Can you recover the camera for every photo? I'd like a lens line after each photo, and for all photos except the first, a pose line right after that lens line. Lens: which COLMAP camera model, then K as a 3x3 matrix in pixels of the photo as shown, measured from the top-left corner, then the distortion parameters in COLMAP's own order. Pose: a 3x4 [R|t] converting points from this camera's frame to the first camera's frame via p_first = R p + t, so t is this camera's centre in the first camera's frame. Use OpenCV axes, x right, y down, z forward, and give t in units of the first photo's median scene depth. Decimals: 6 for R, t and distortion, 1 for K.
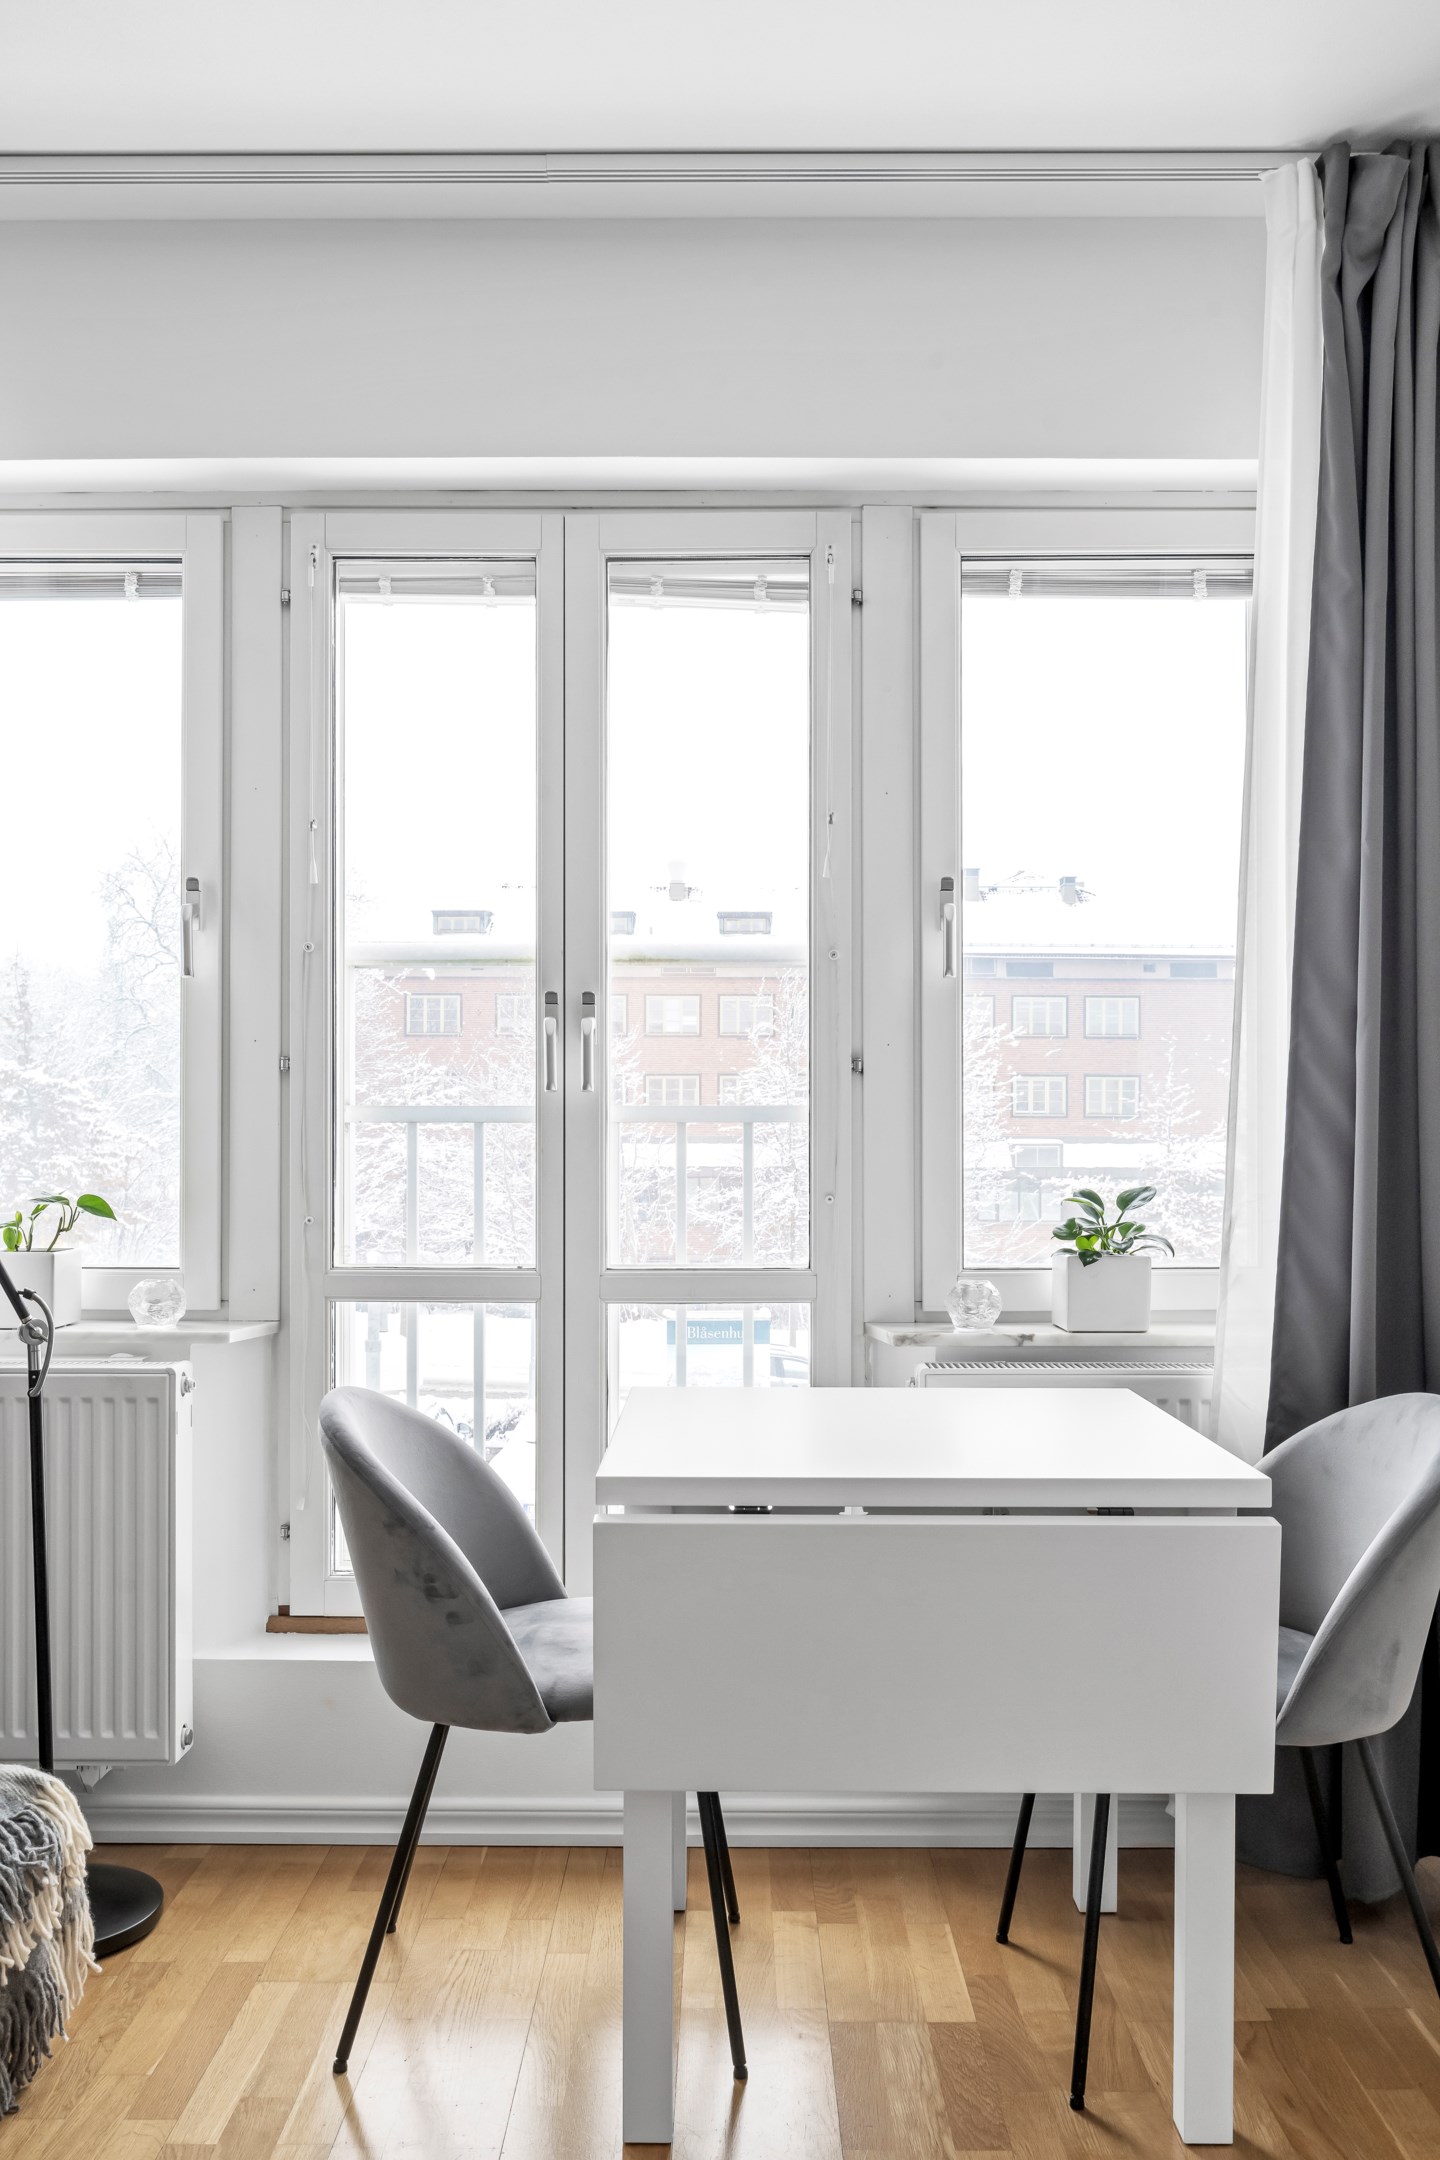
lens RADIAL K [[1868.8, 0, 718.8], [0, 1868.8, 1128.6], [0, 0, 1]] dist [-0.005720, -0.002467]
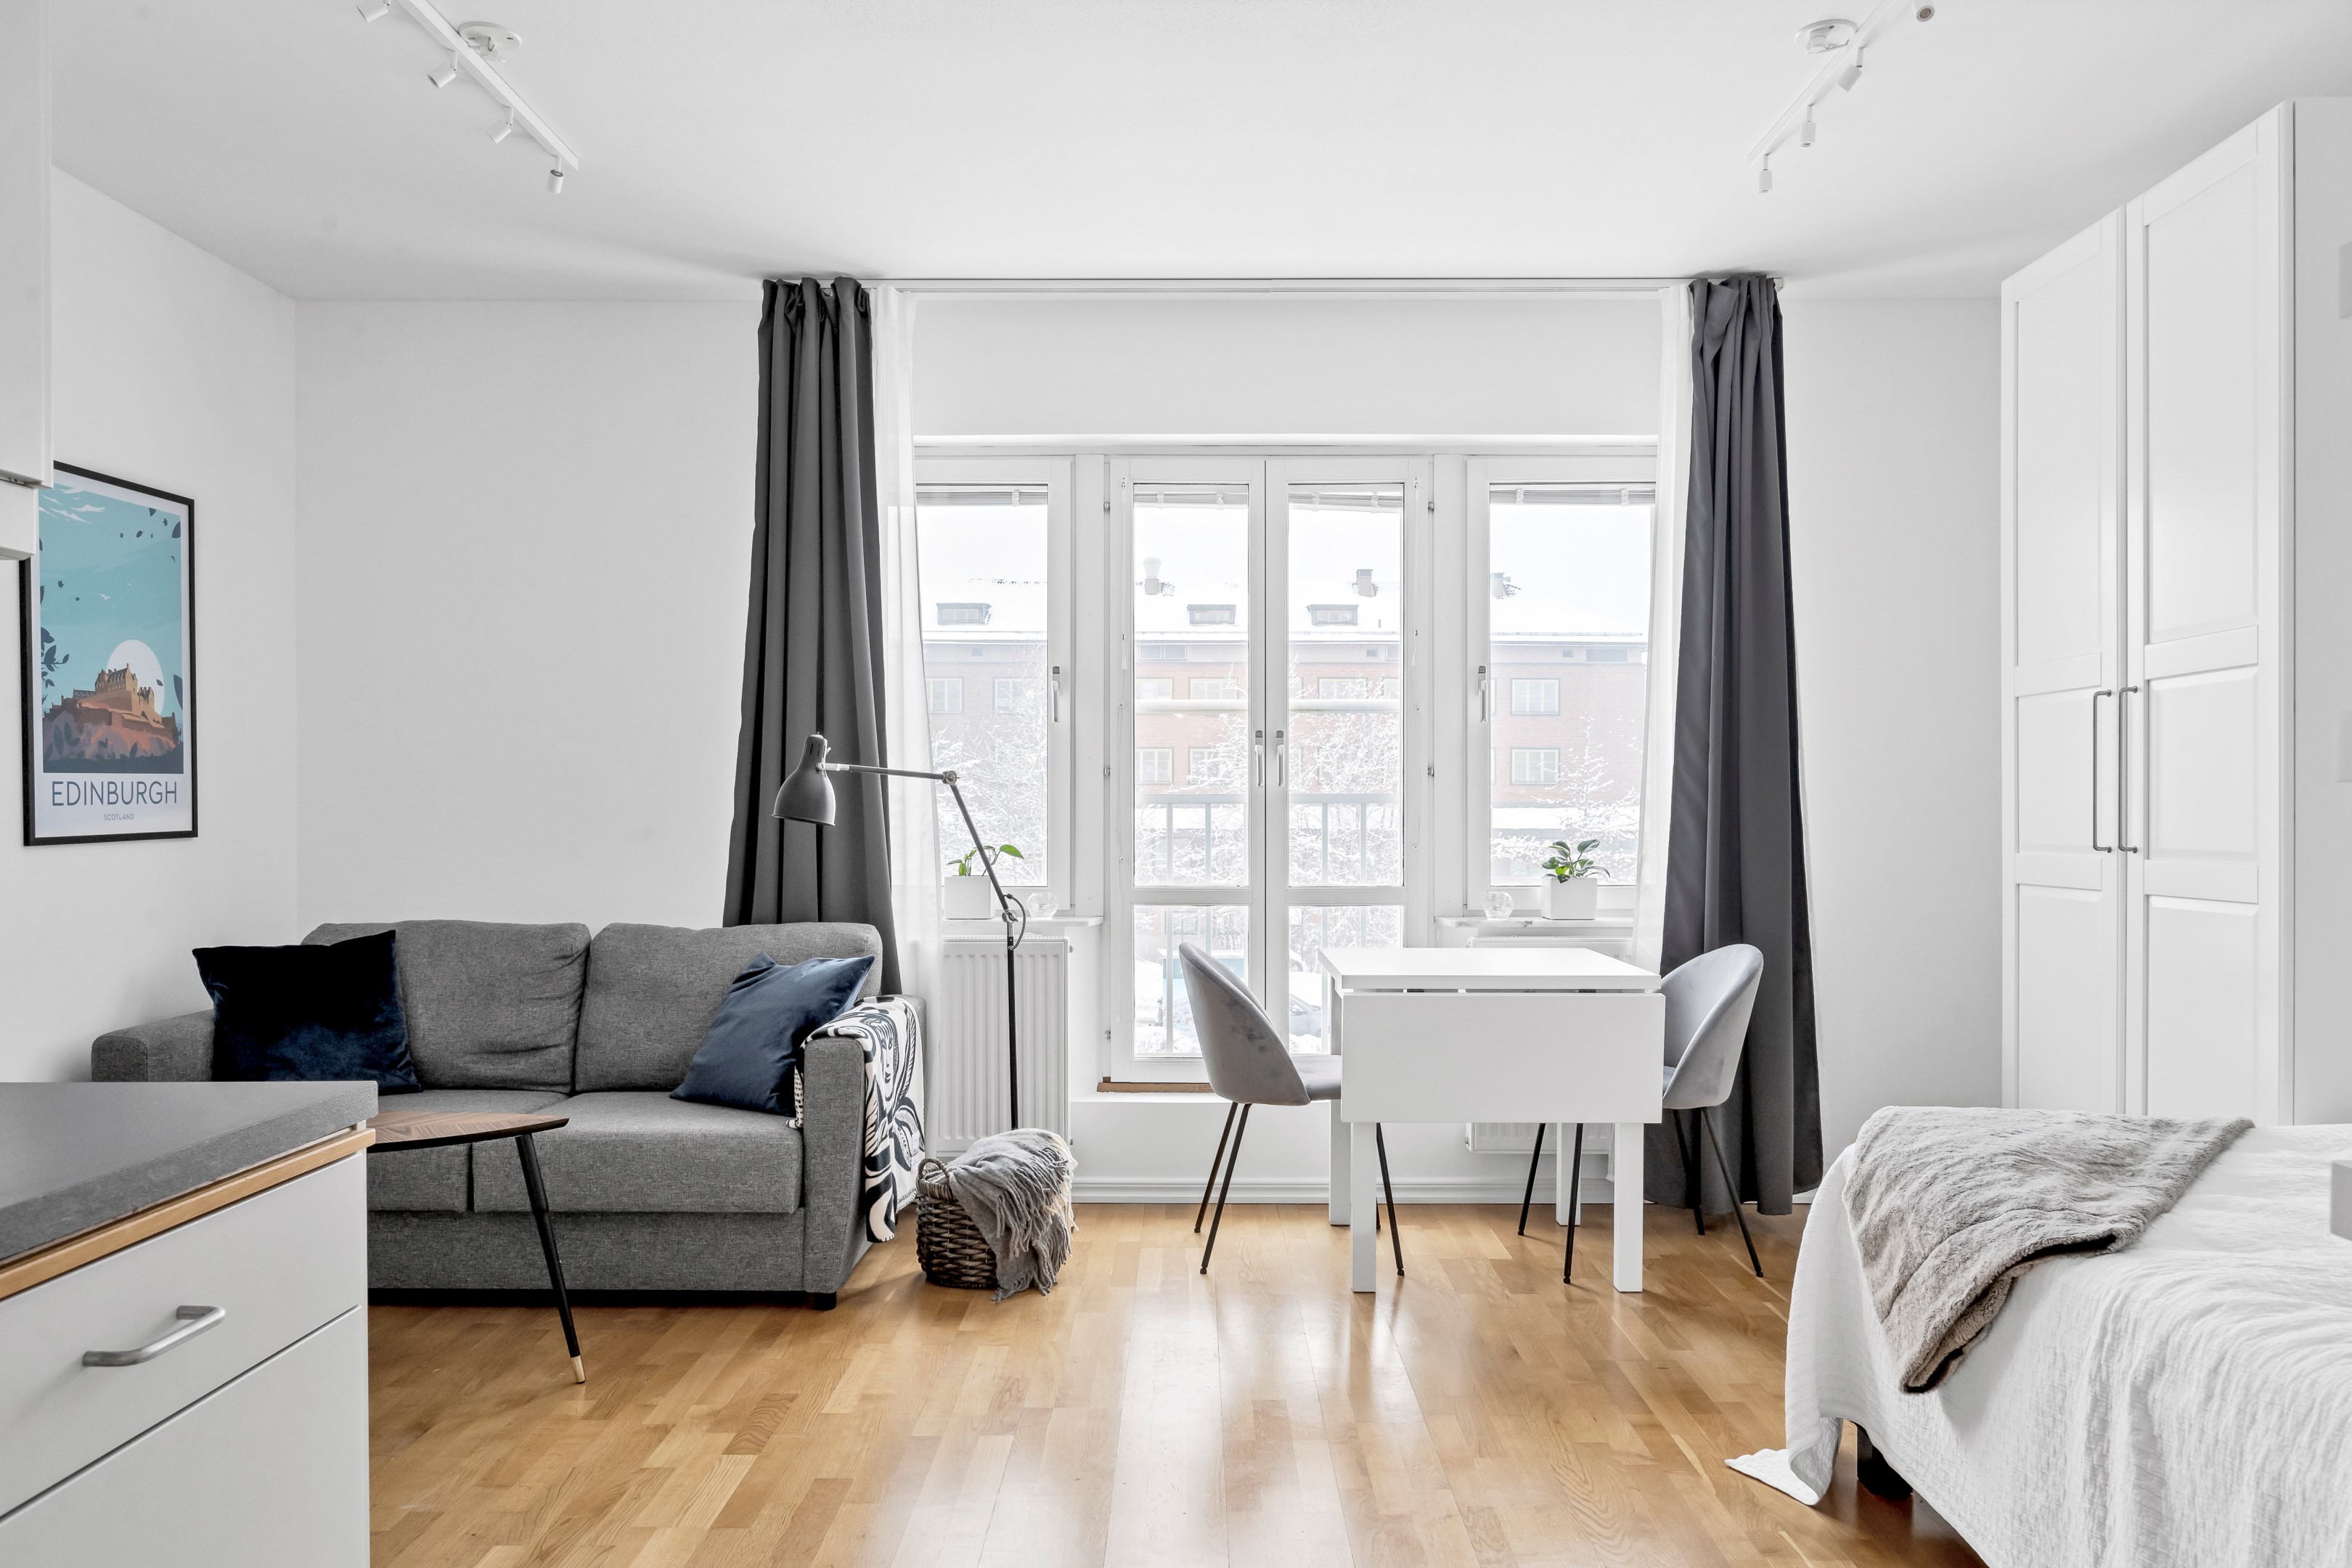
lens RADIAL K [[1685.9, 0, 1181.2], [0, 1685.9, 821.1], [0, 0, 1]] dist [-0.000334, 0.000065]
pose [[0.999996, -0.001830, 0.002211, -0.167647], [0.001795, 0.999873, 0.015835, -0.012571], [-0.002239, -0.015831, 0.999872, -0.603609]]
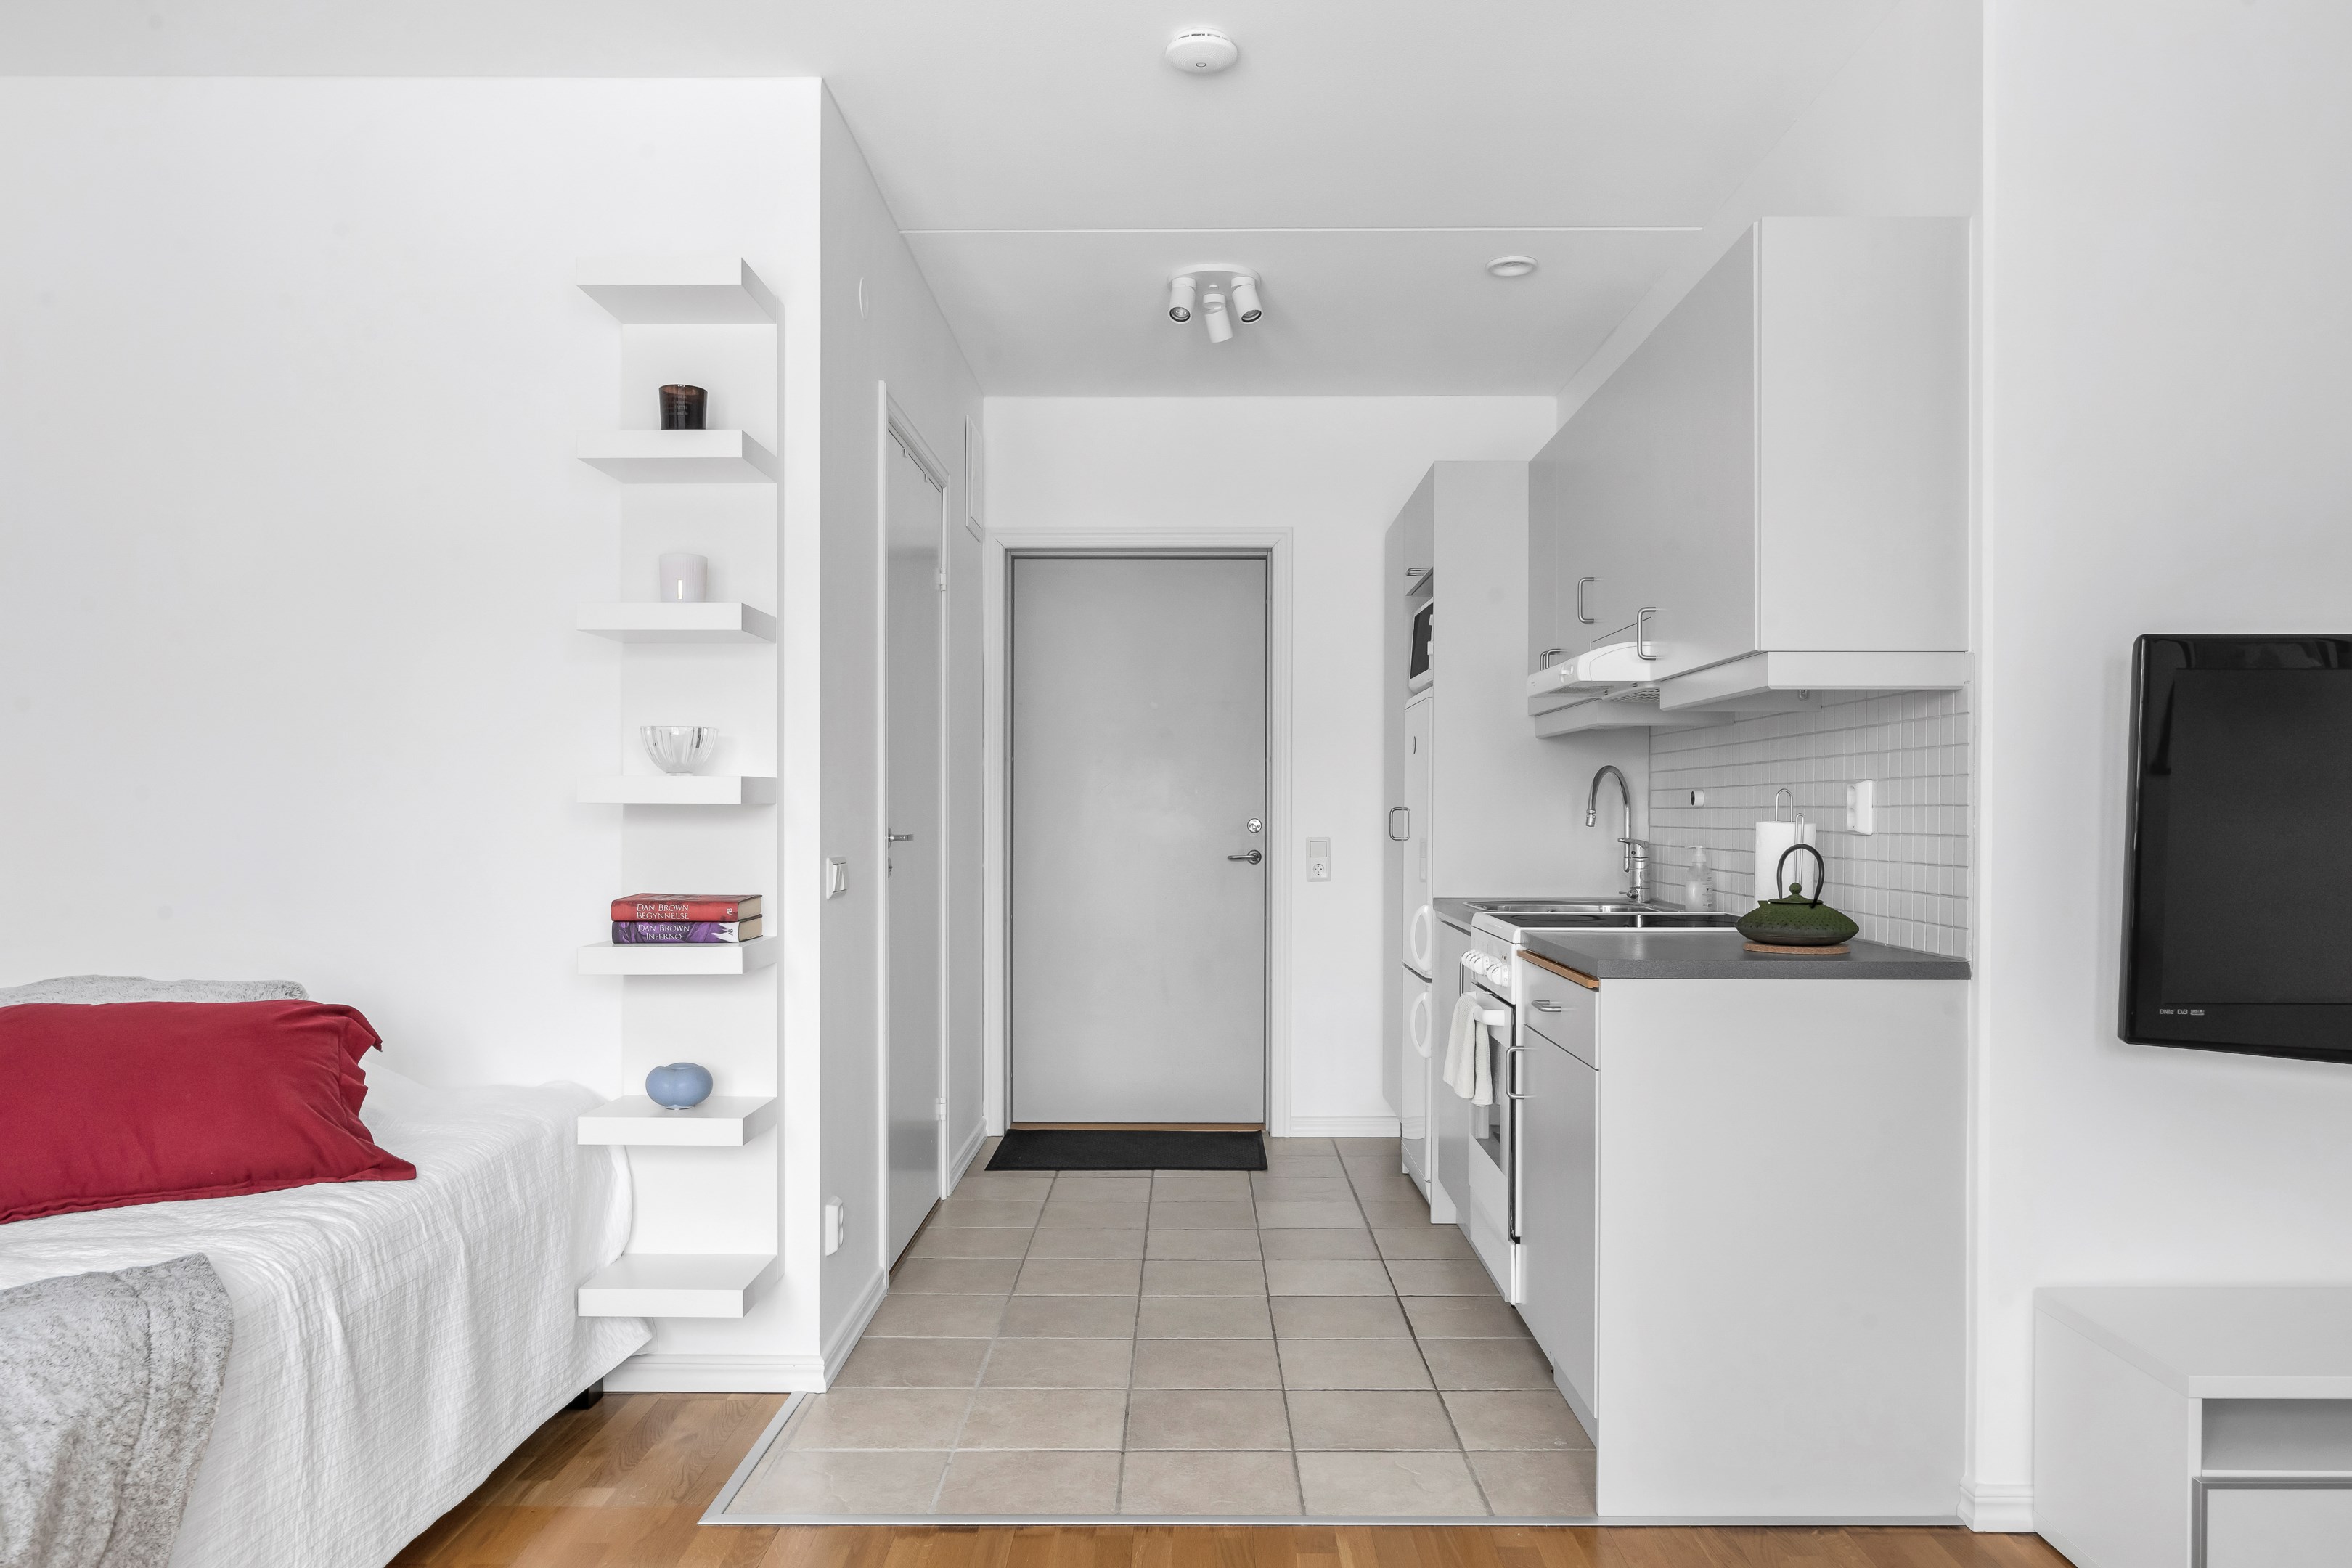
lens RADIAL K [[1607.1, 0, 1183.4], [0, 1607.1, 807.5], [0, 0, 1]] dist [0.001646, 0.001312]
pose [[-0.999978, -0.004478, 0.004887, -0.171248], [-0.004508, 0.999971, -0.006143, -0.006415], [-0.004860, -0.006165, -0.999969, 0.702119]]
